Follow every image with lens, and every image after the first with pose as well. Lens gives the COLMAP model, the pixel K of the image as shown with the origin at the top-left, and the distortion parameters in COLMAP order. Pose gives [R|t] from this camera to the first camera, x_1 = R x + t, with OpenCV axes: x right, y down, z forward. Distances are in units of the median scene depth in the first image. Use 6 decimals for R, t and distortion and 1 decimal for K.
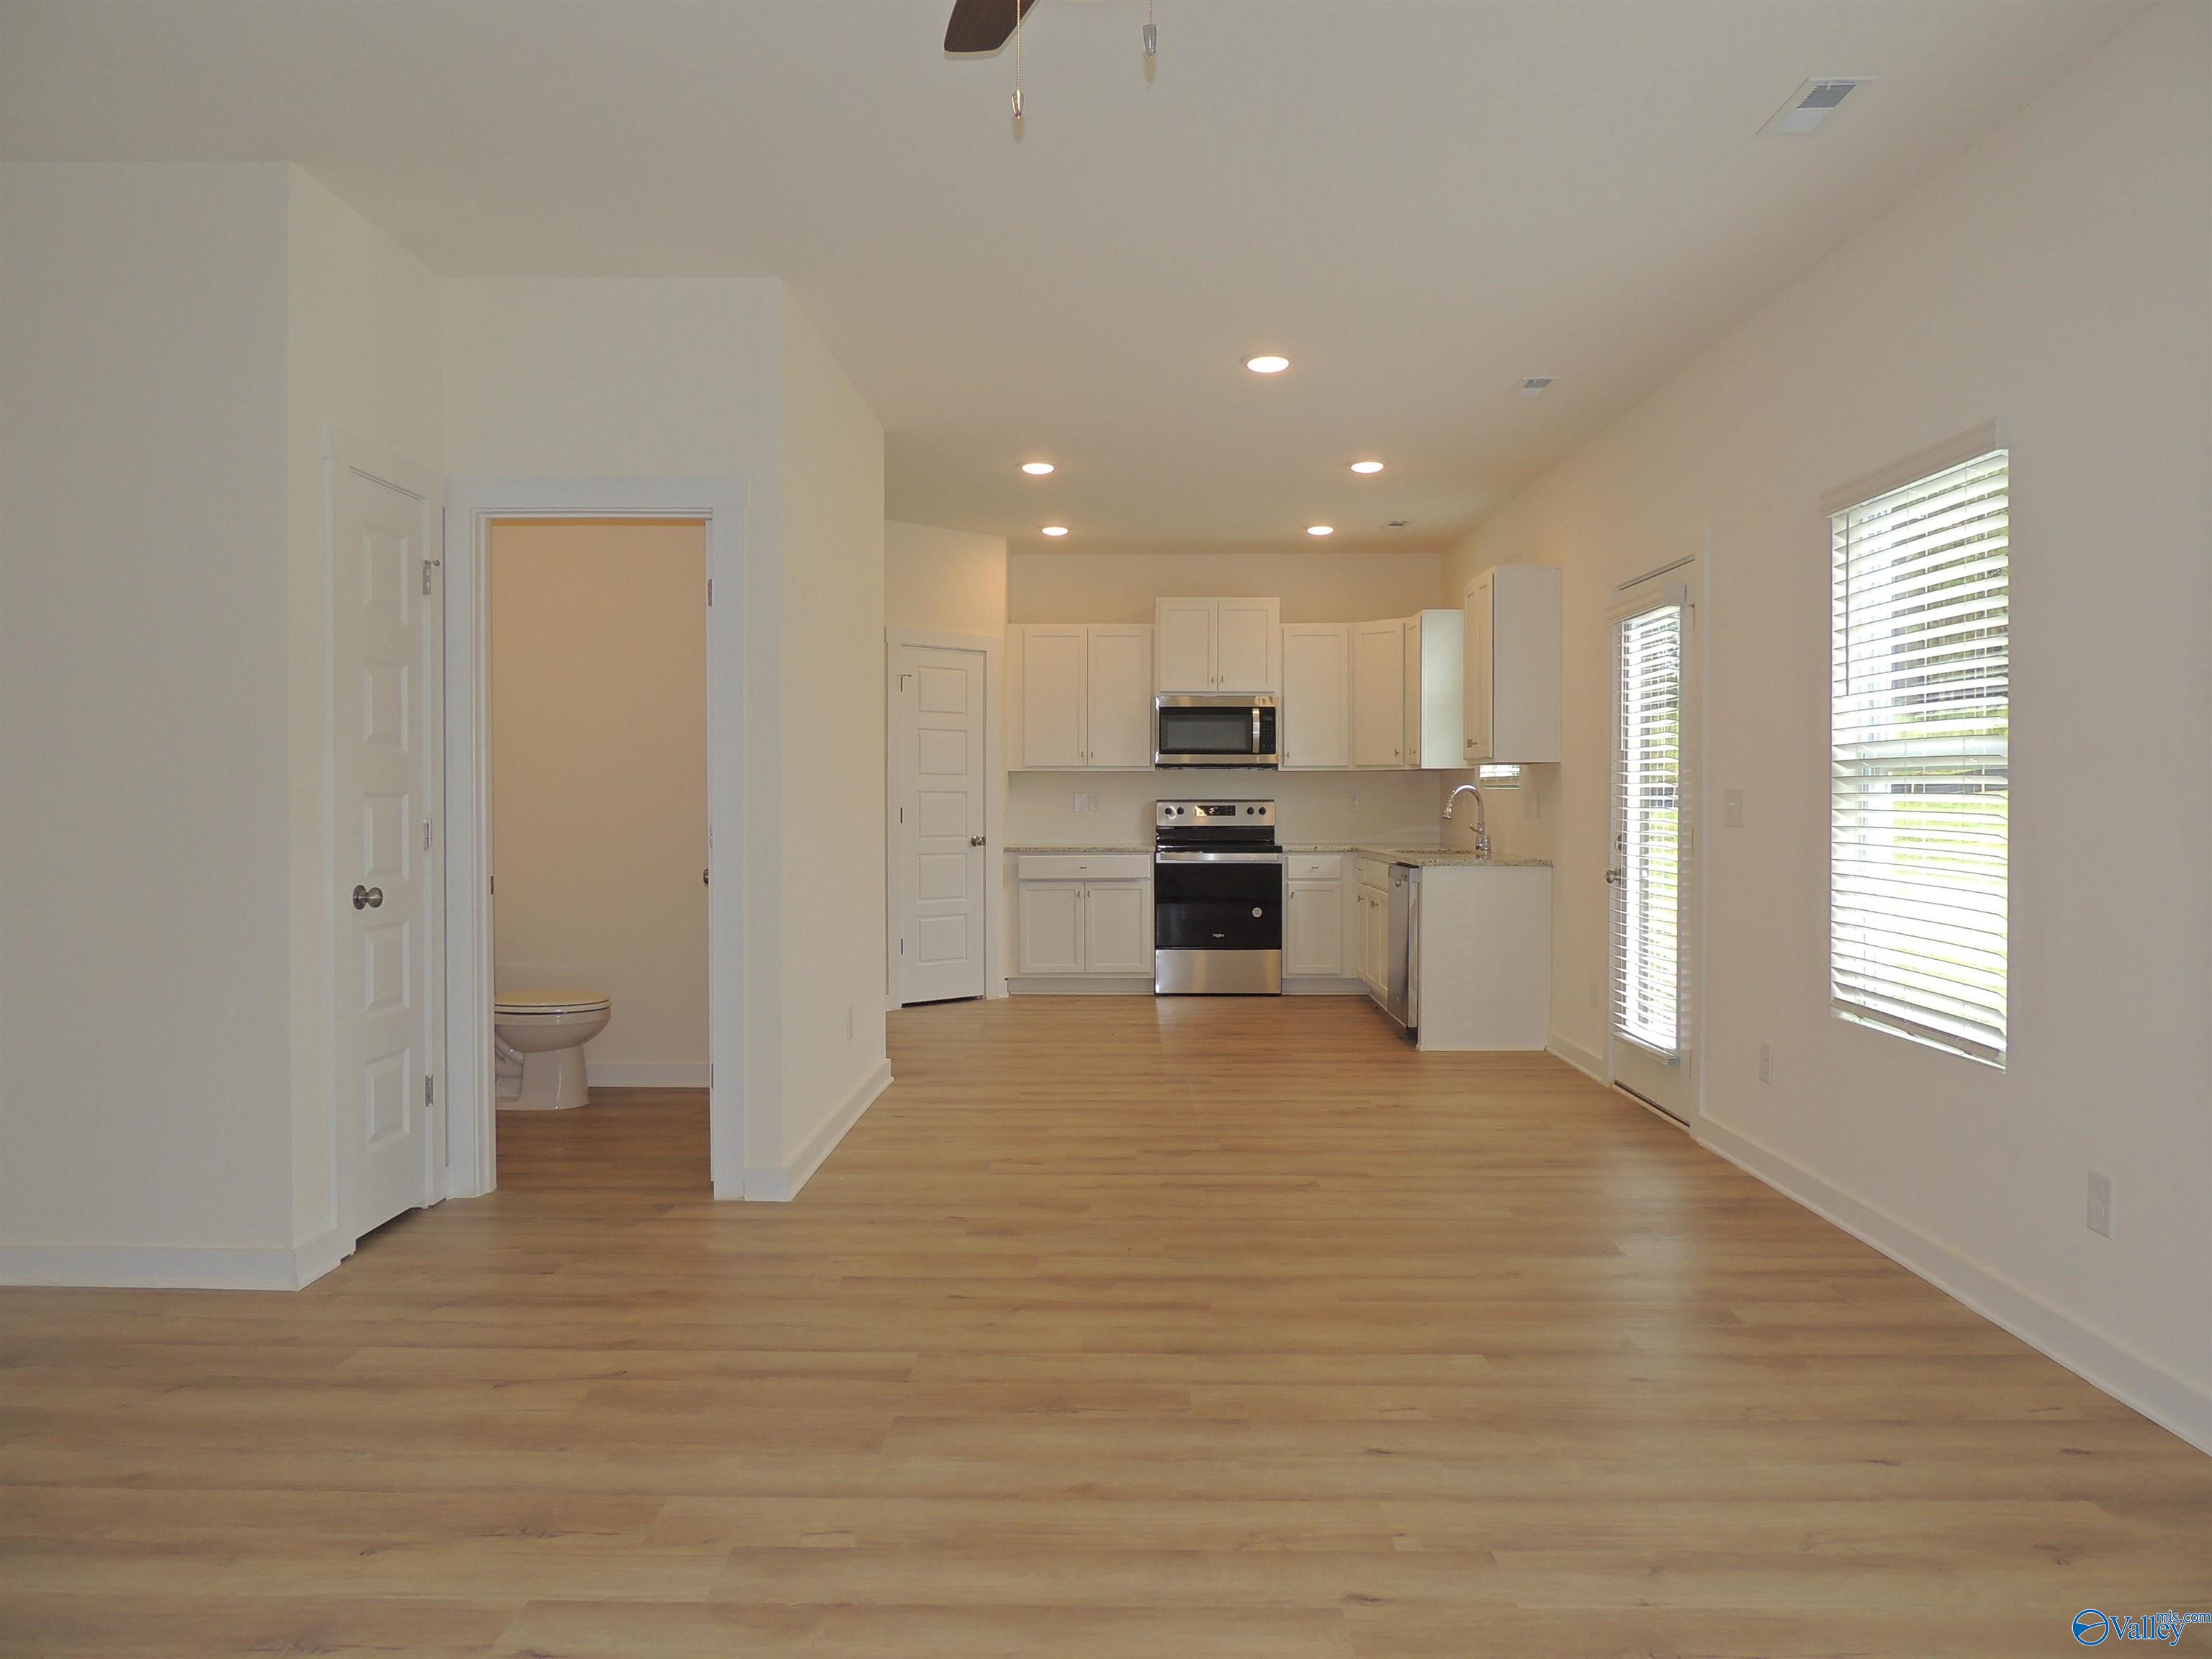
lens RADIAL K [[1556.2, 0, 1106.0], [0, 1556.2, 829.5], [0, 0, 1]] dist [-0.005137, -0.003141]
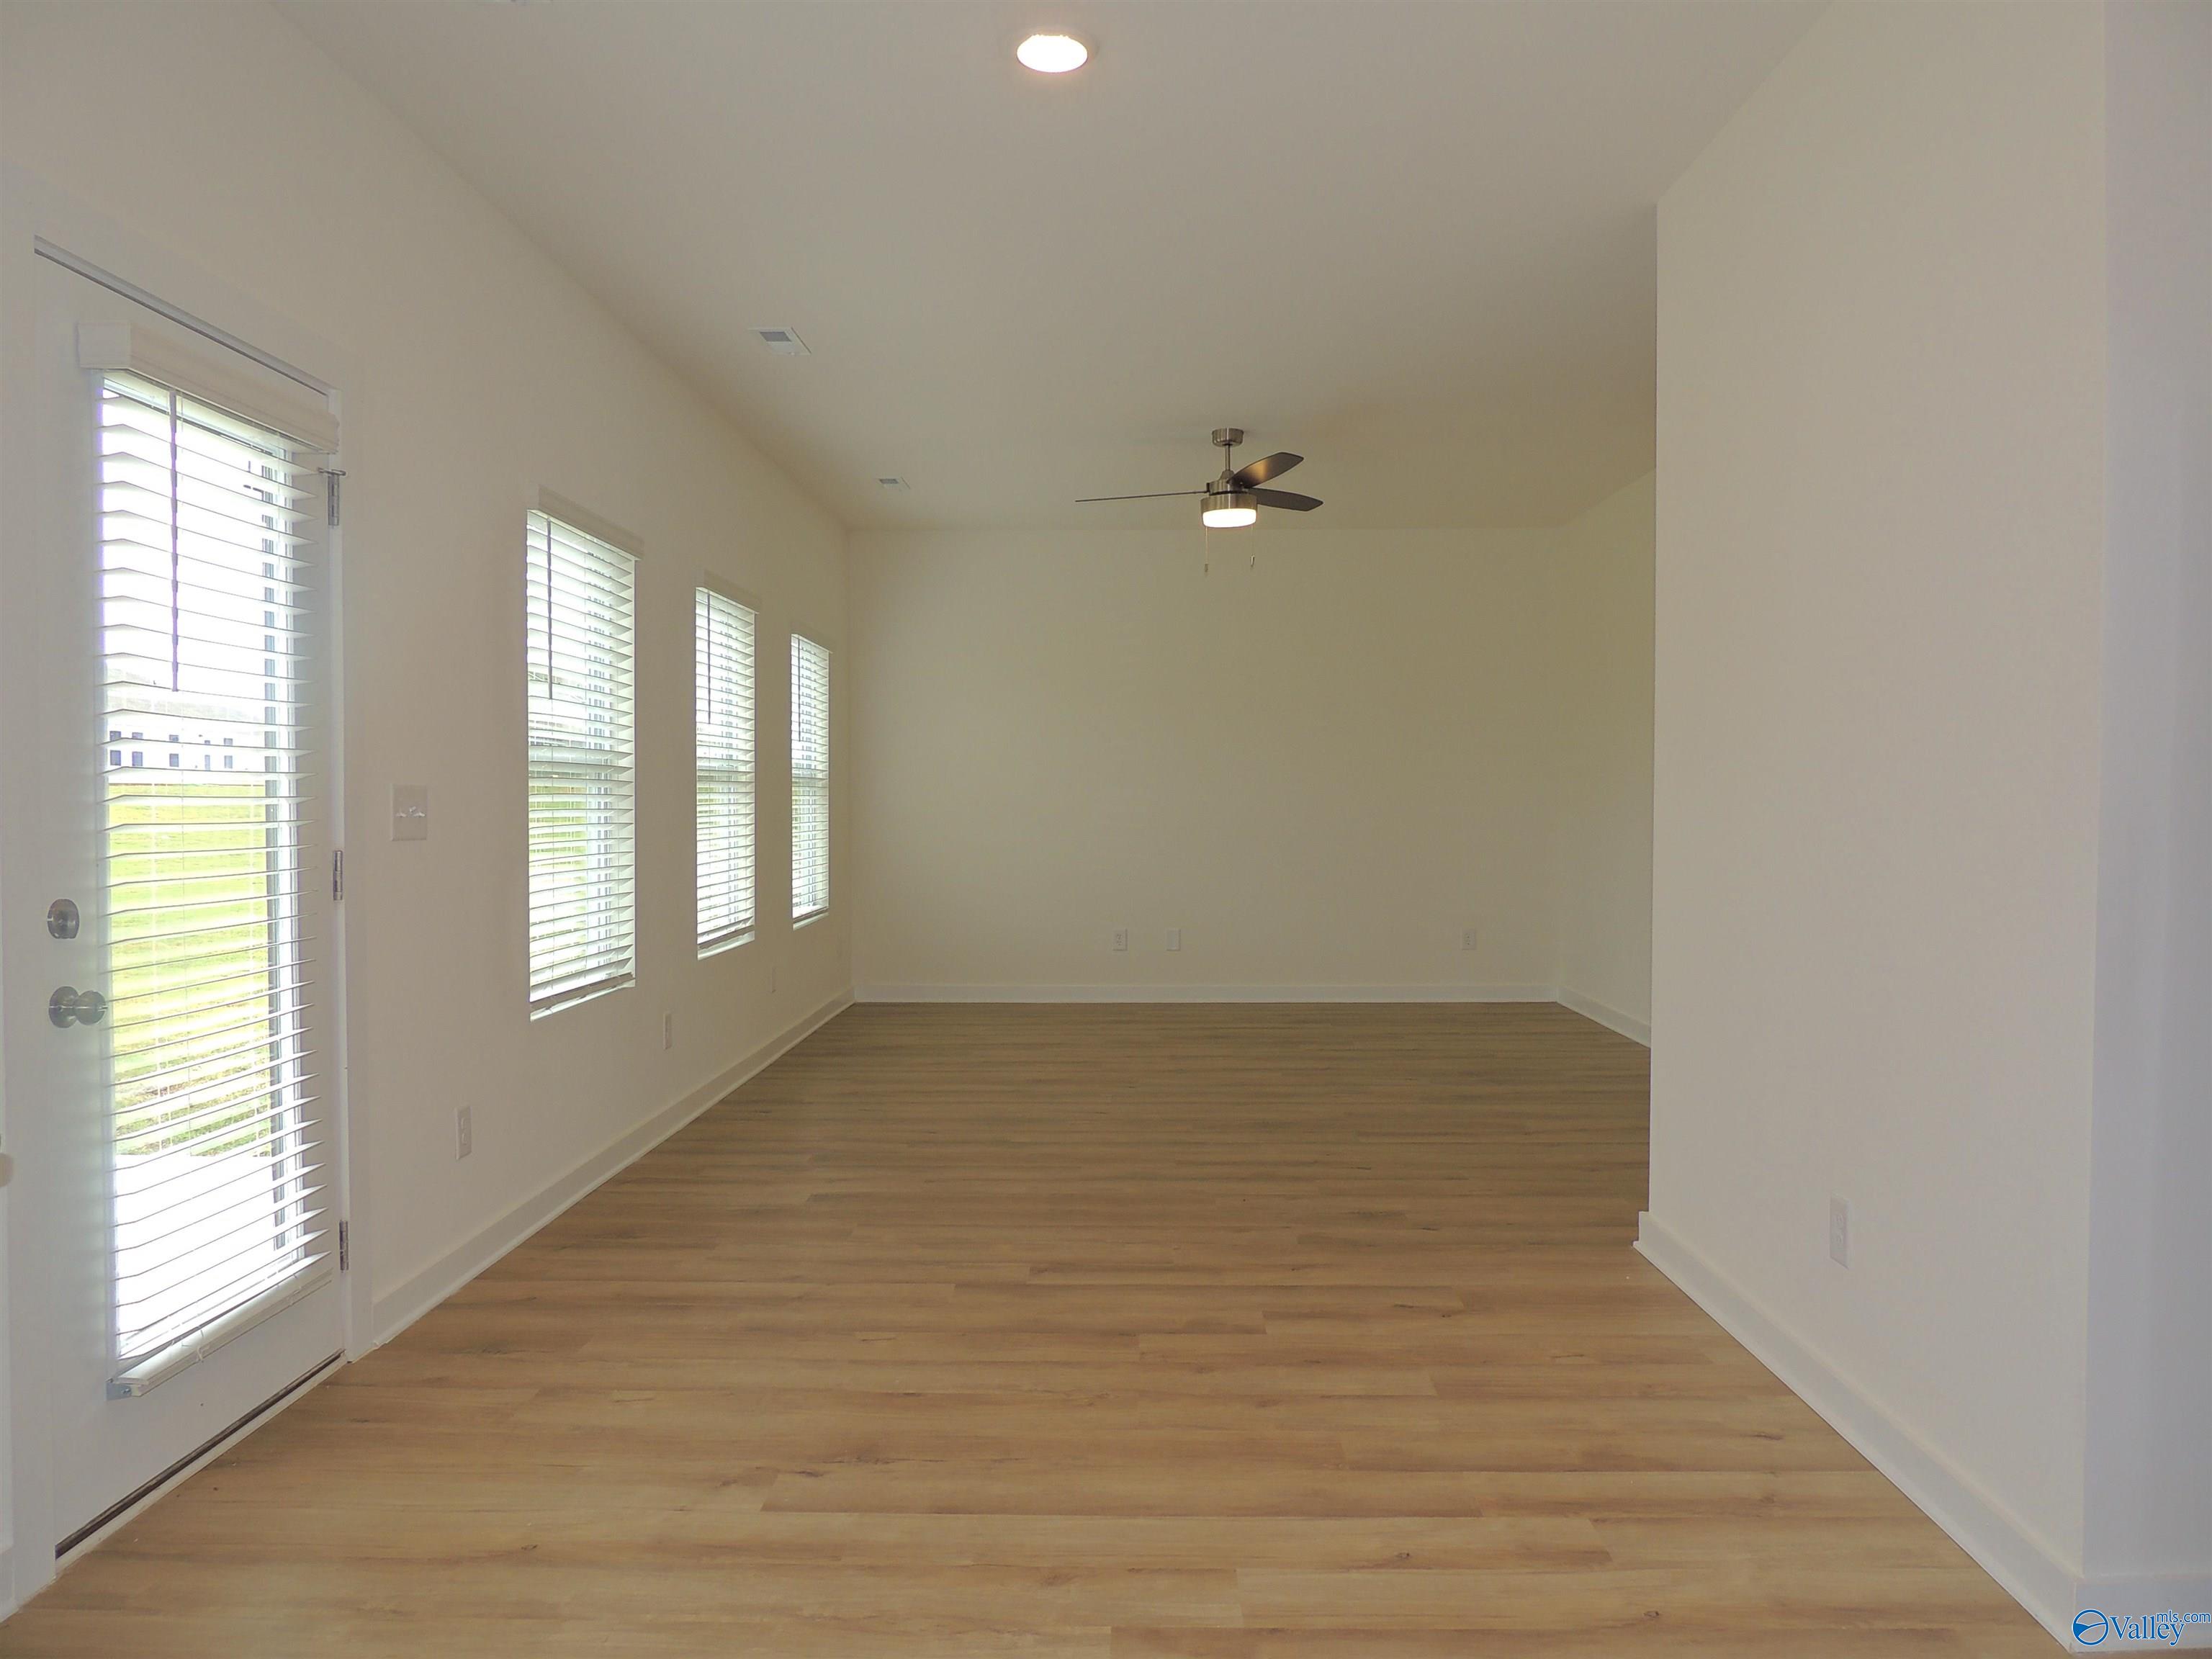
lens RADIAL K [[1556.2, 0, 1106.0], [0, 1556.2, 829.5], [0, 0, 1]] dist [-0.005137, -0.003141]
pose [[-0.999973, 0.002905, 0.006719, 0.046962], [0.003200, 0.999010, 0.044360, -0.020625], [-0.006583, 0.044381, -0.998993, 0.929305]]
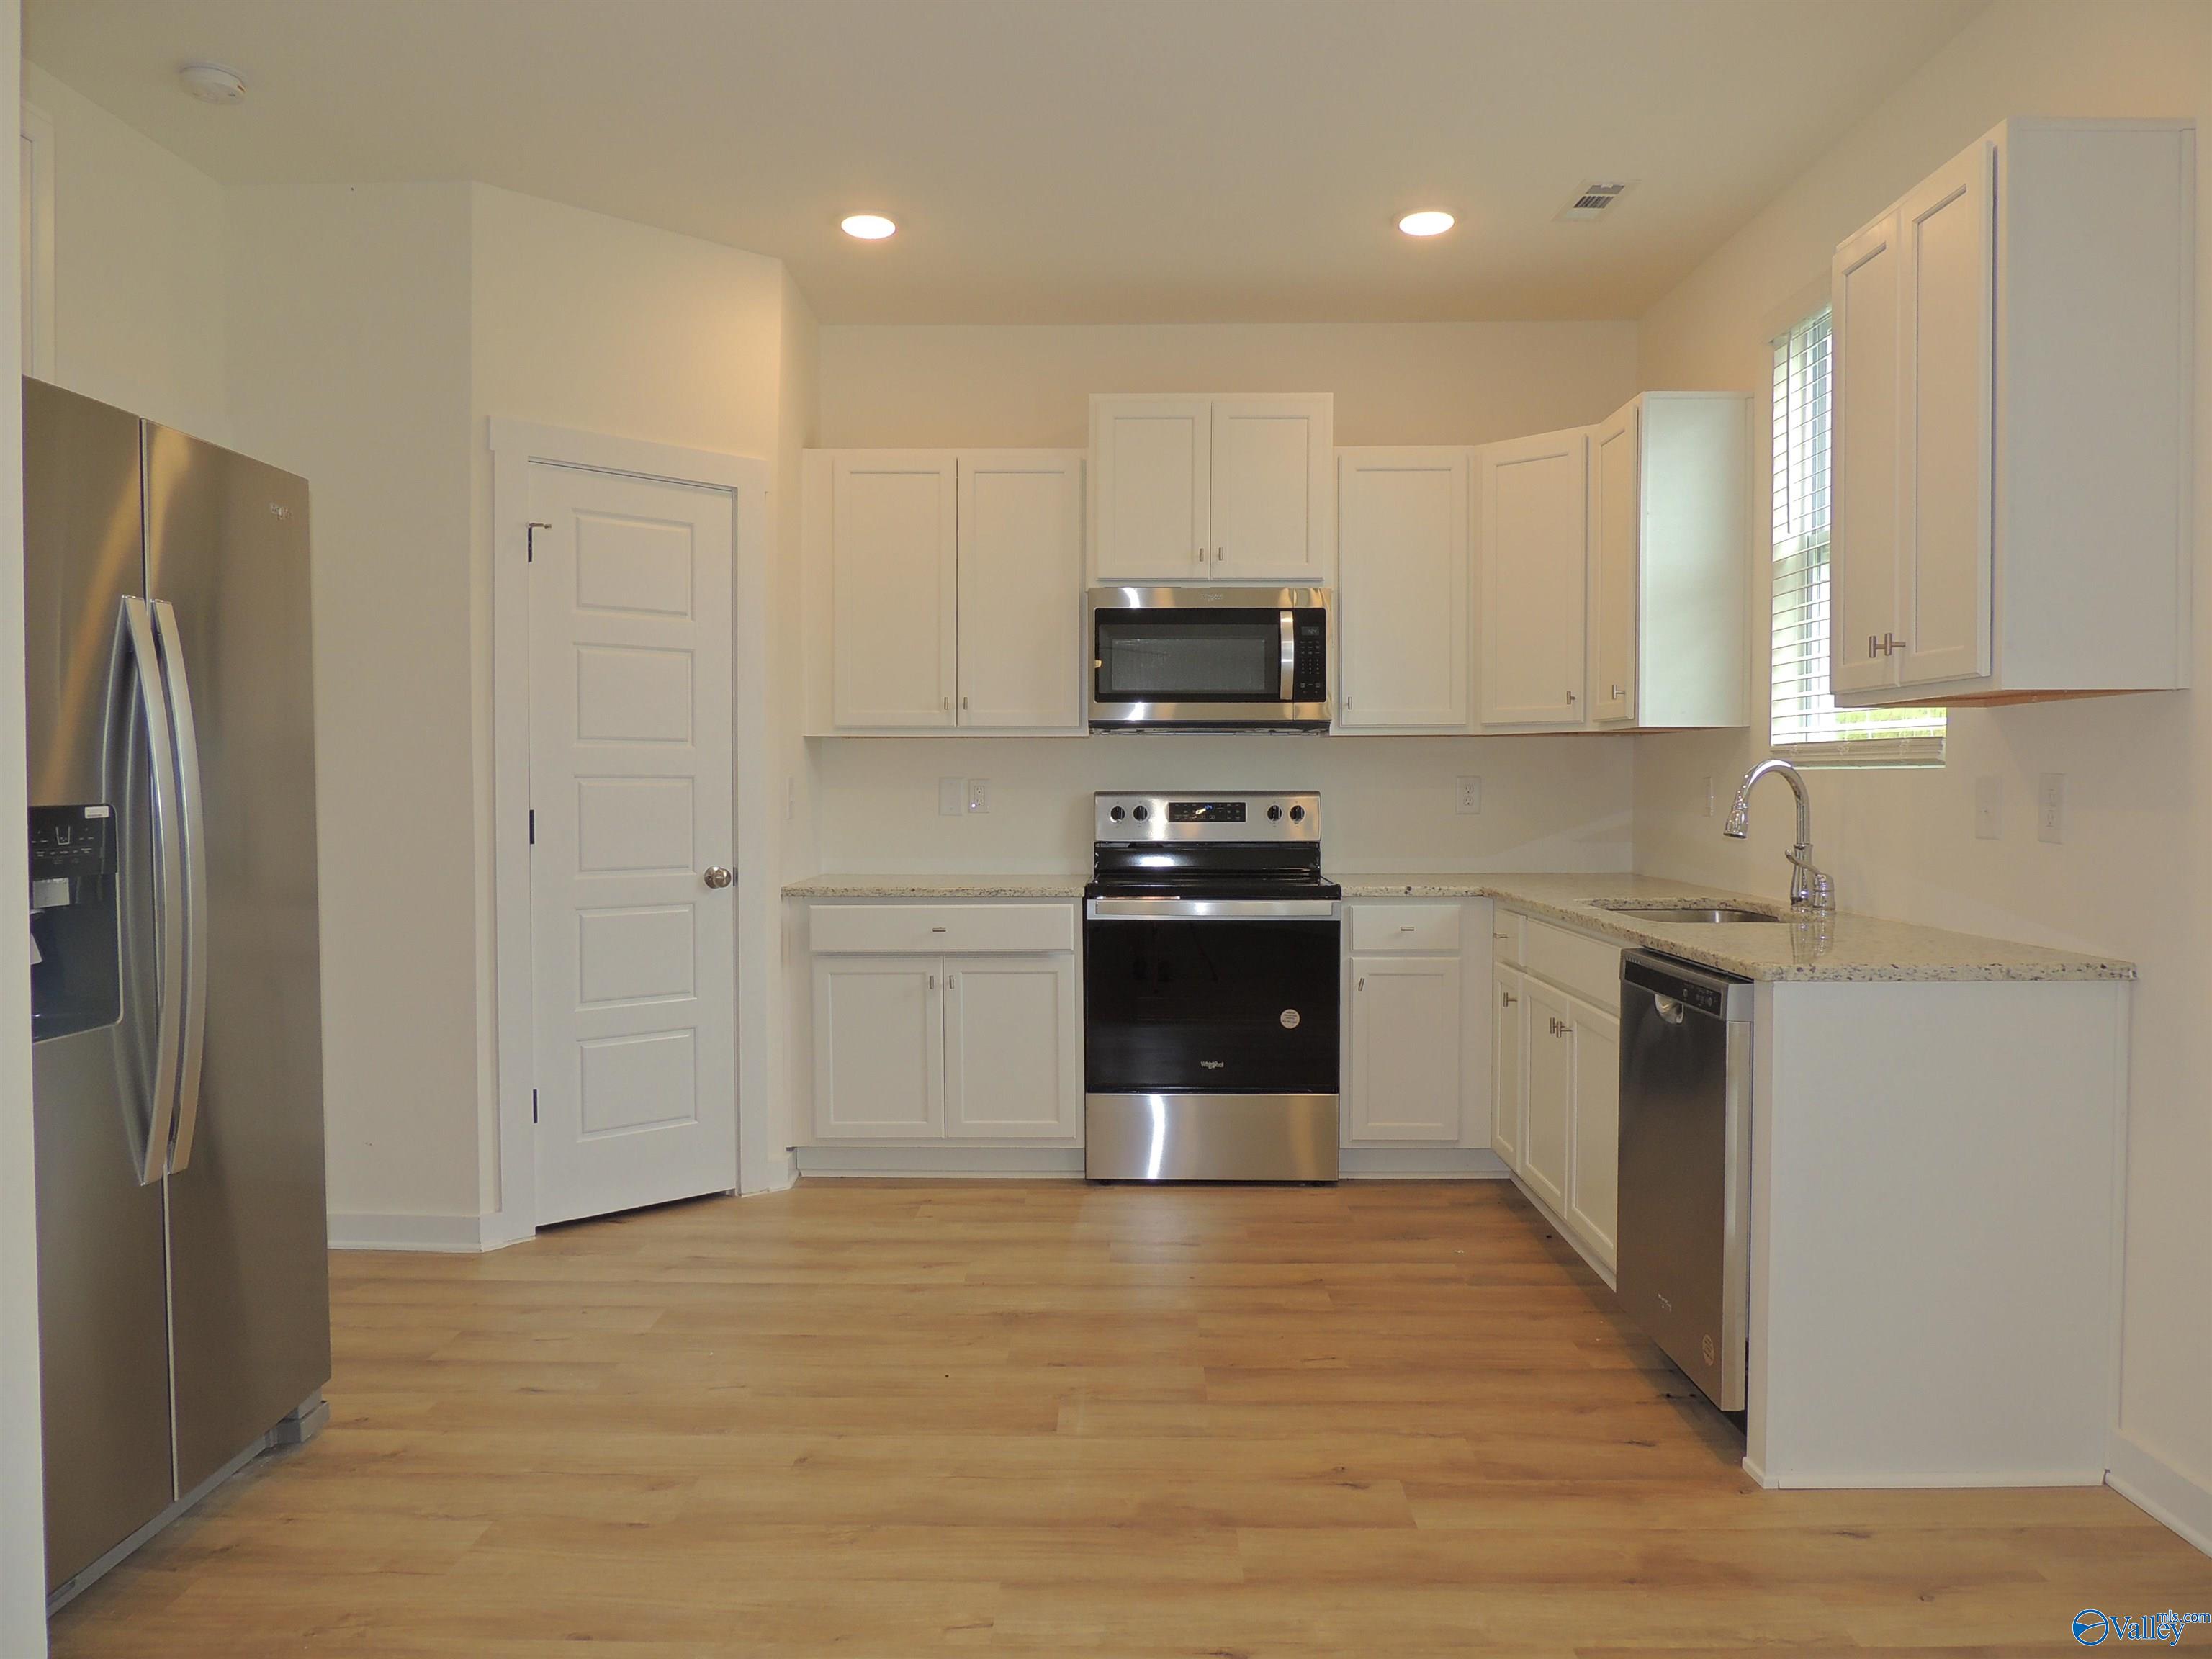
lens RADIAL K [[1556.2, 0, 1106.0], [0, 1556.2, 829.5], [0, 0, 1]] dist [-0.005137, -0.003141]
pose [[1.000000, -0.000421, -0.000468, 0.038534], [0.000425, 0.999967, 0.008052, -0.011243], [0.000464, -0.008052, 0.999967, 0.503637]]
